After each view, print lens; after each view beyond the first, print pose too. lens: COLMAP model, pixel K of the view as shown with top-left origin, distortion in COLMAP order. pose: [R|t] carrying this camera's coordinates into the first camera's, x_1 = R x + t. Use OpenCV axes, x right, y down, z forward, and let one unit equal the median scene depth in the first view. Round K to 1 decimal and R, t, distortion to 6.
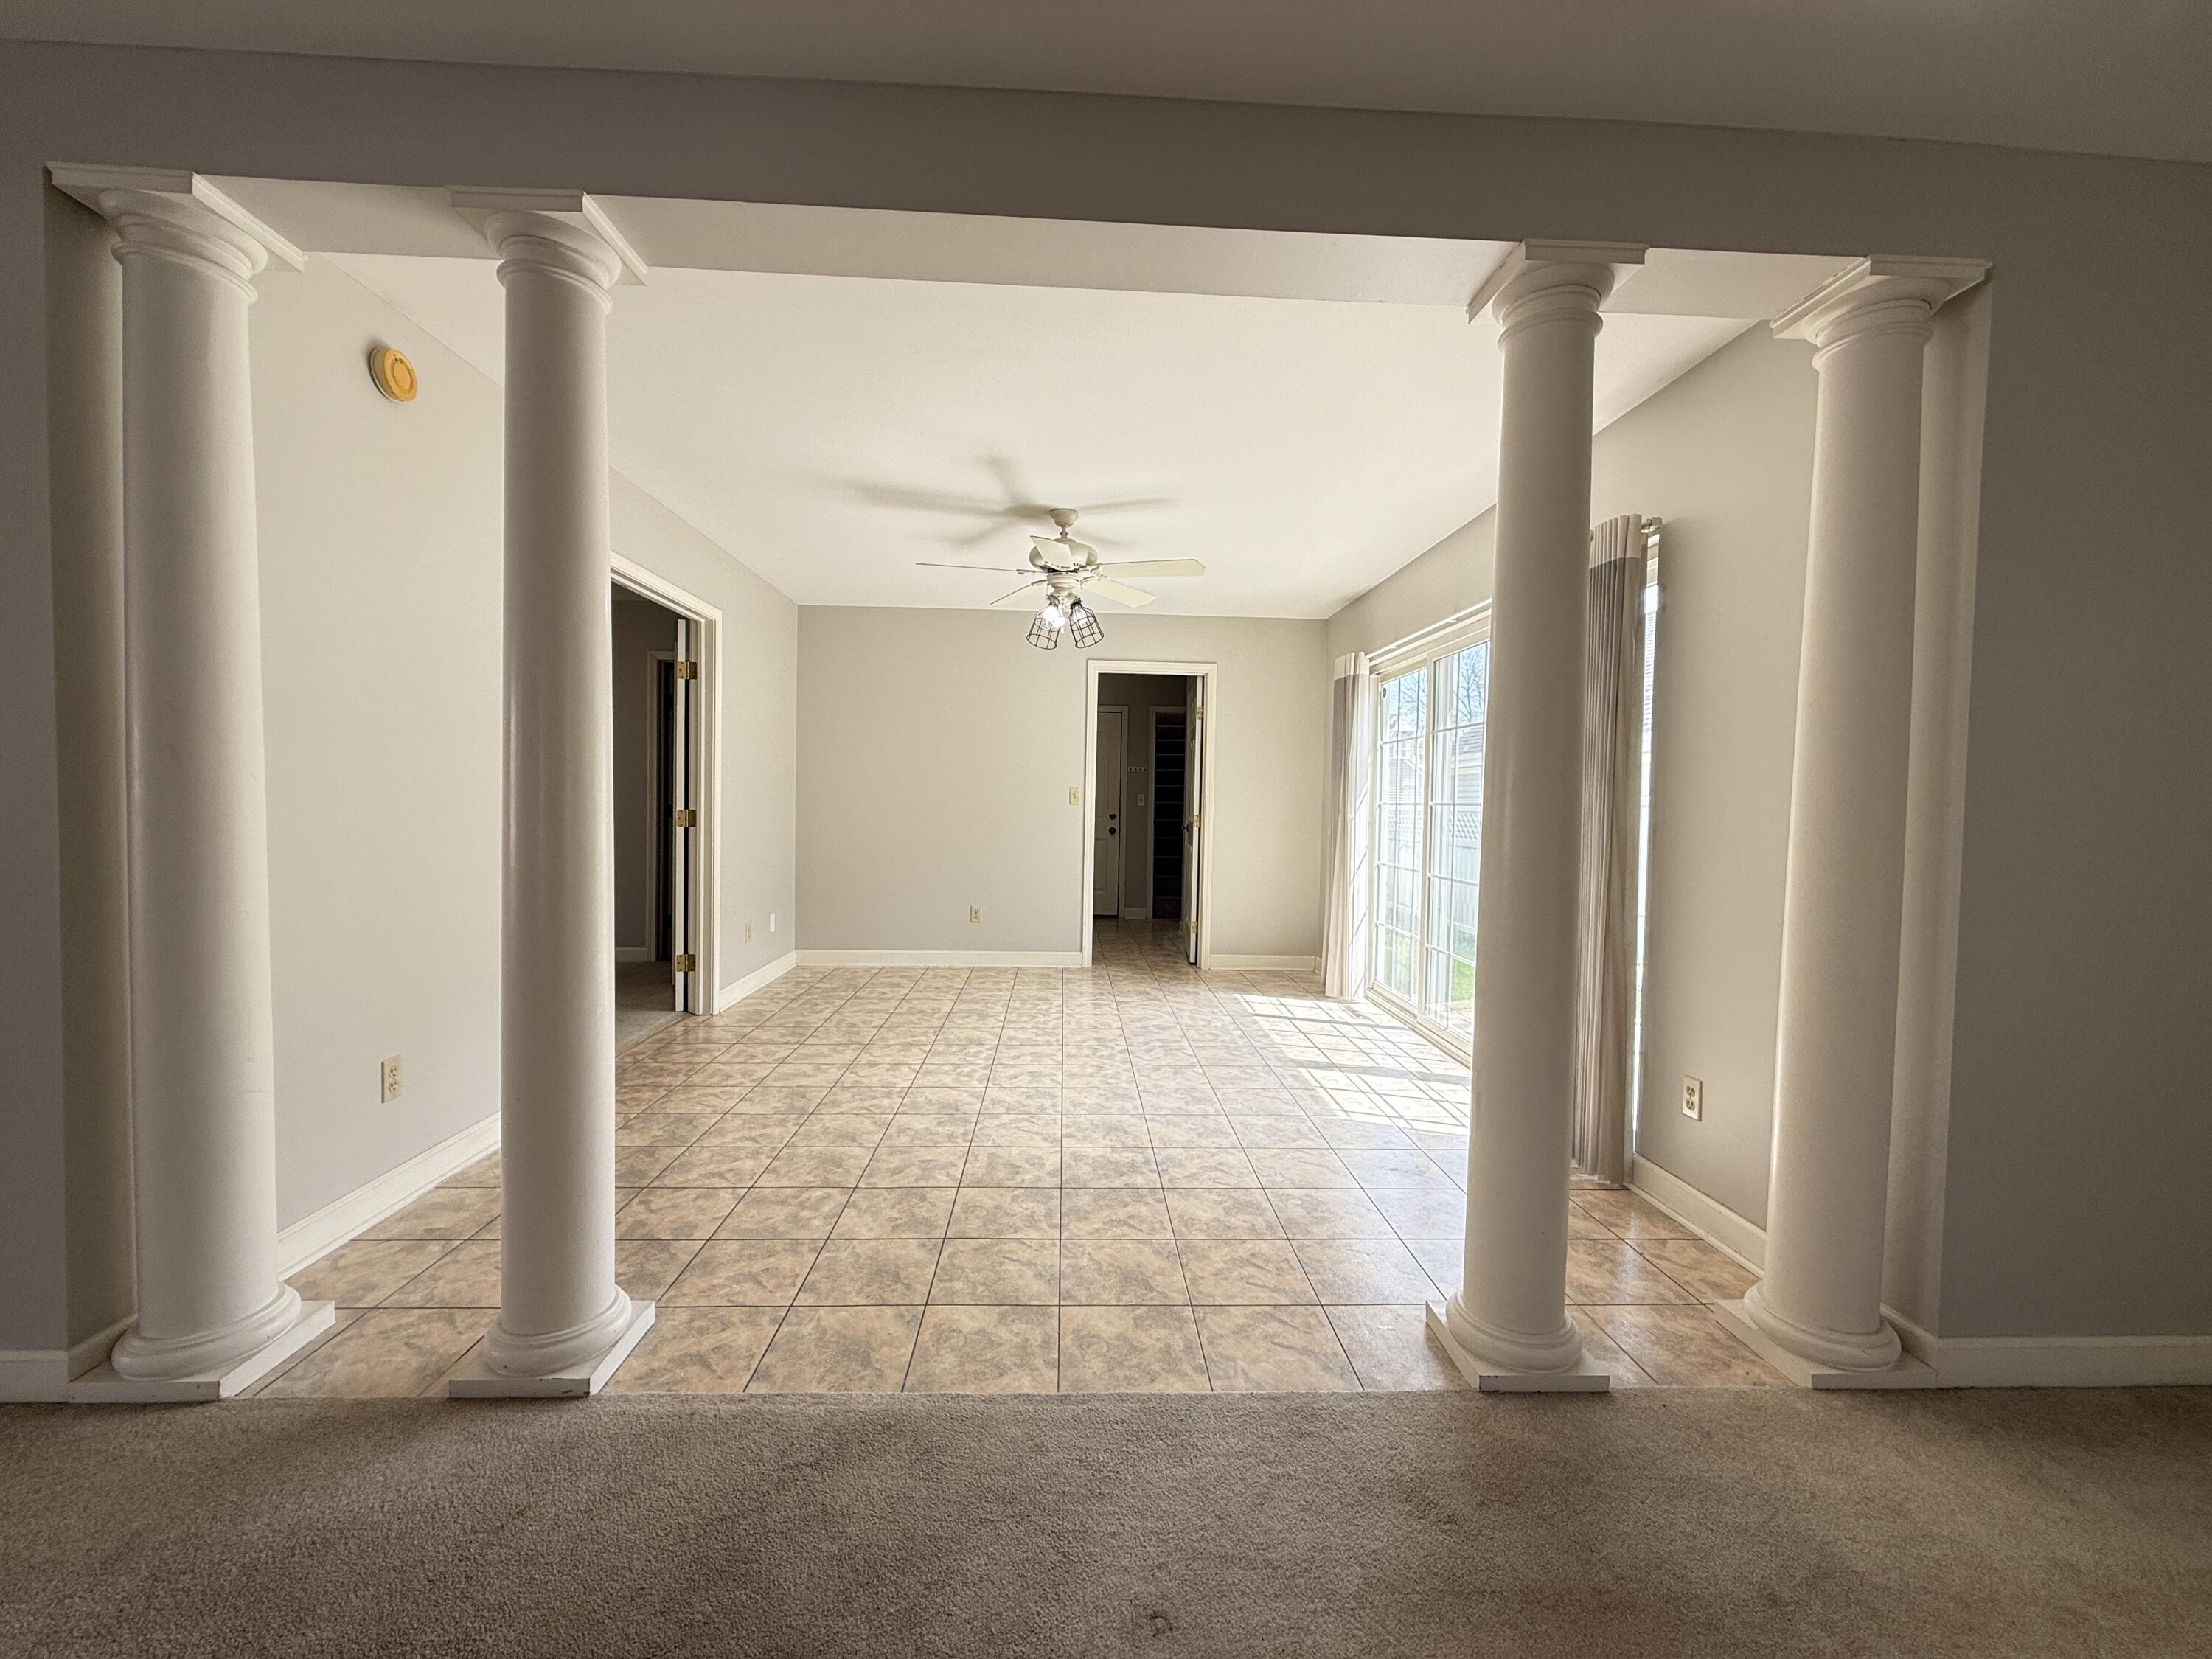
lens RADIAL K [[886.7, 0, 1099.6], [0, 886.7, 827.2], [0, 0, 1]] dist [0.008470, -0.000623]
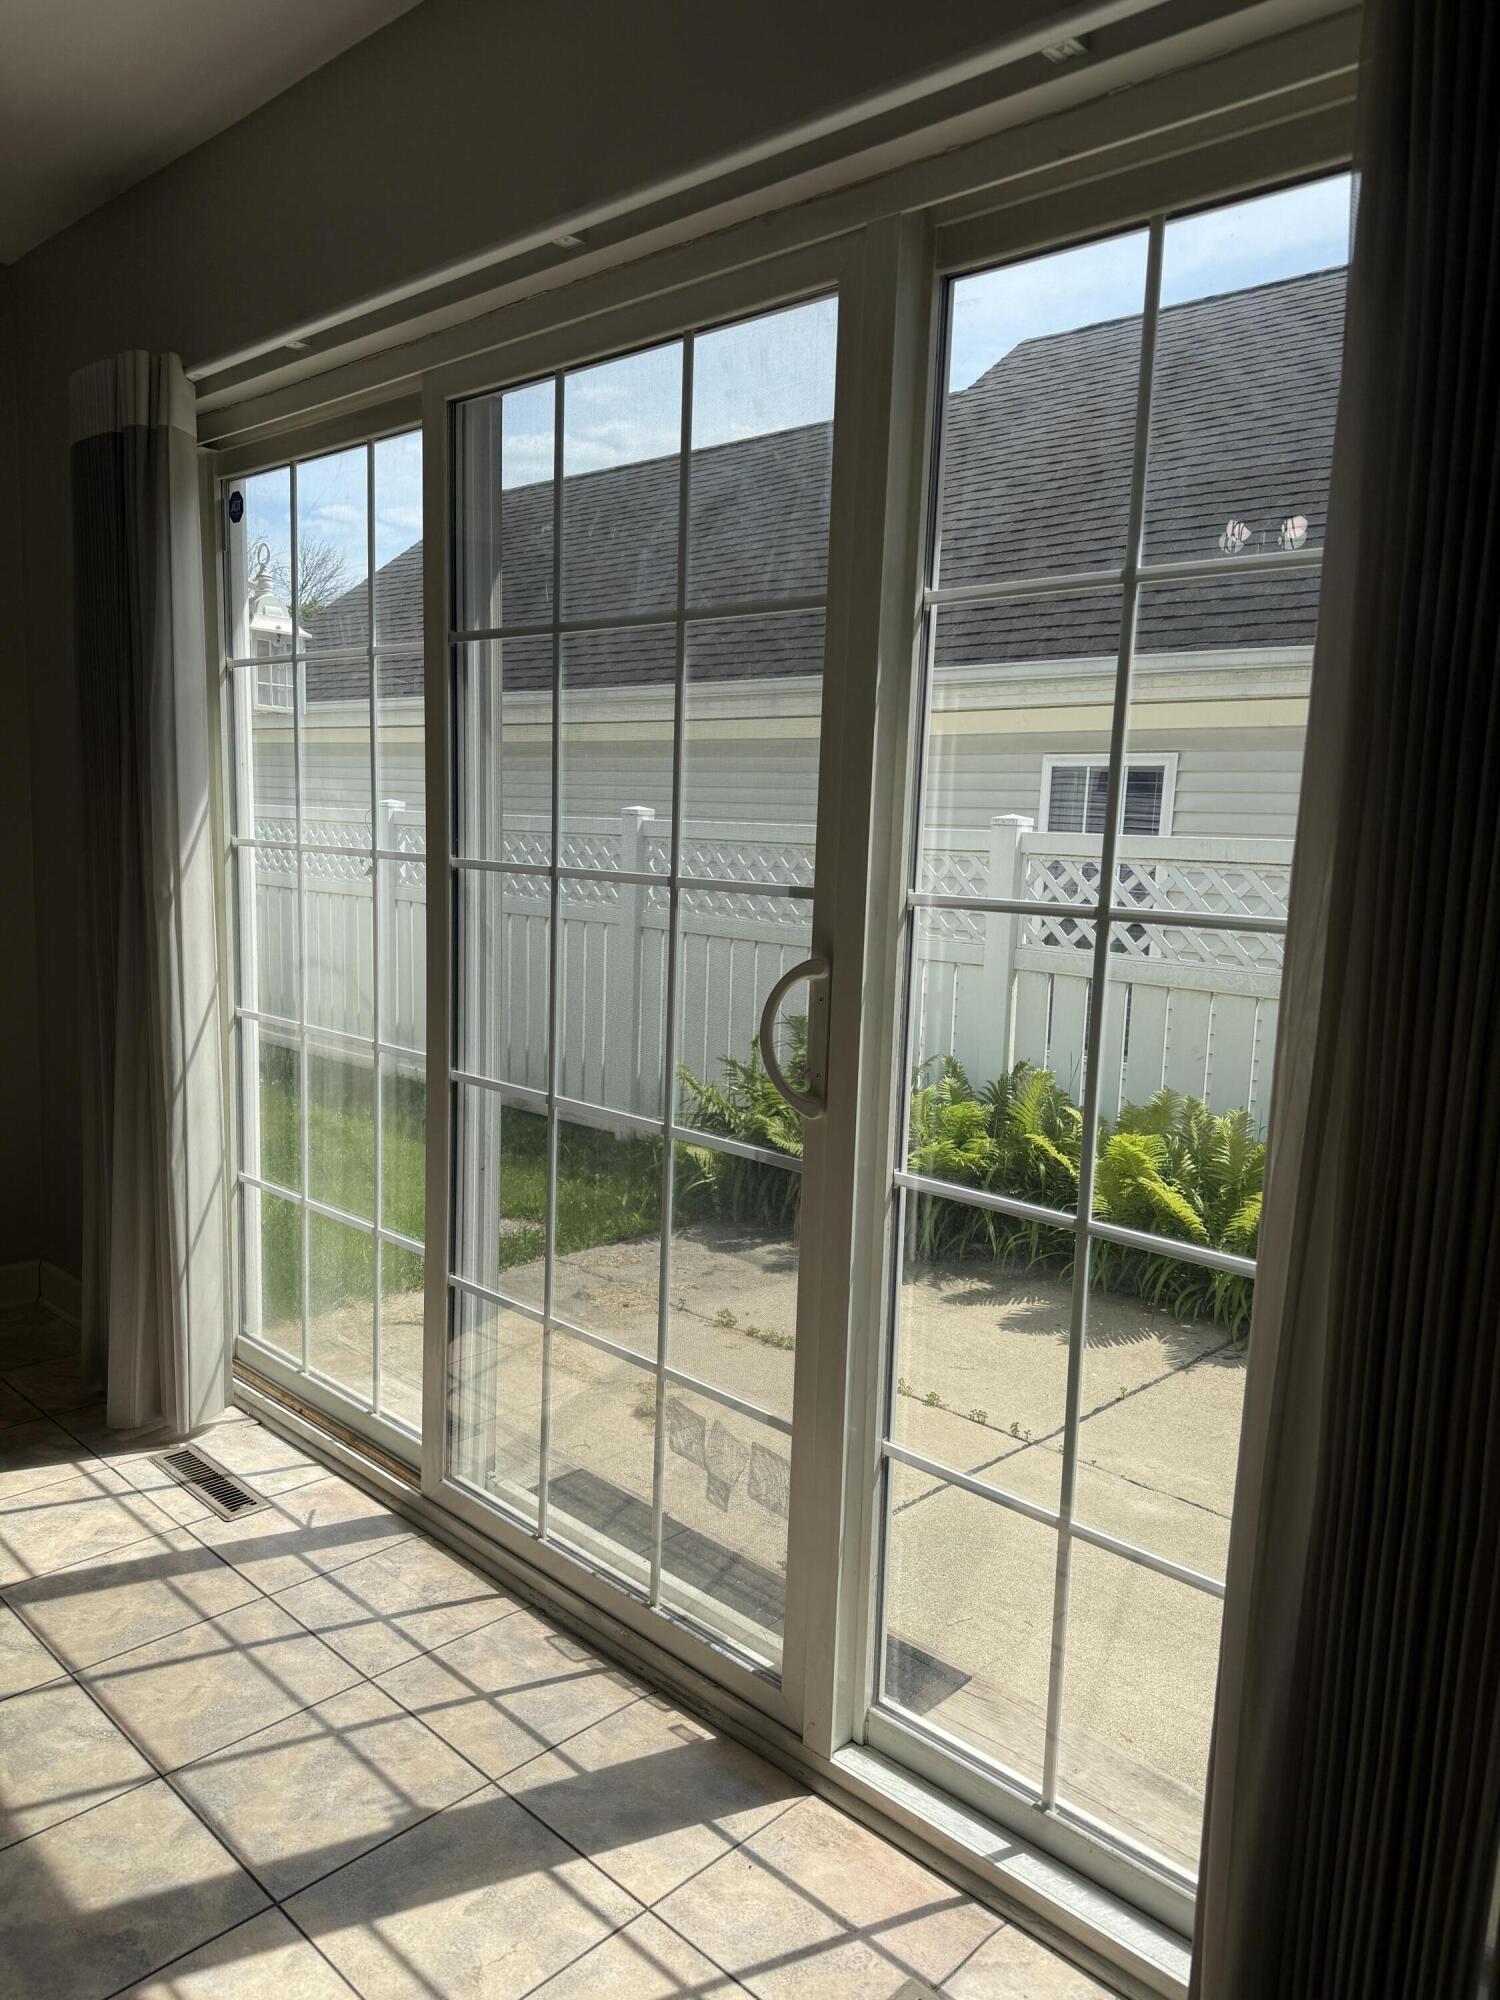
lens RADIAL K [[1417.7, 0, 753.7], [0, 1417.7, 1012.1], [0, 0, 1]] dist [0.002407, -0.008313]
pose [[0.721166, -0.101855, 0.685234, 0.086590], [0.005984, 0.990011, 0.140860, -0.042402], [-0.692737, -0.097483, 0.714572, 0.507565]]
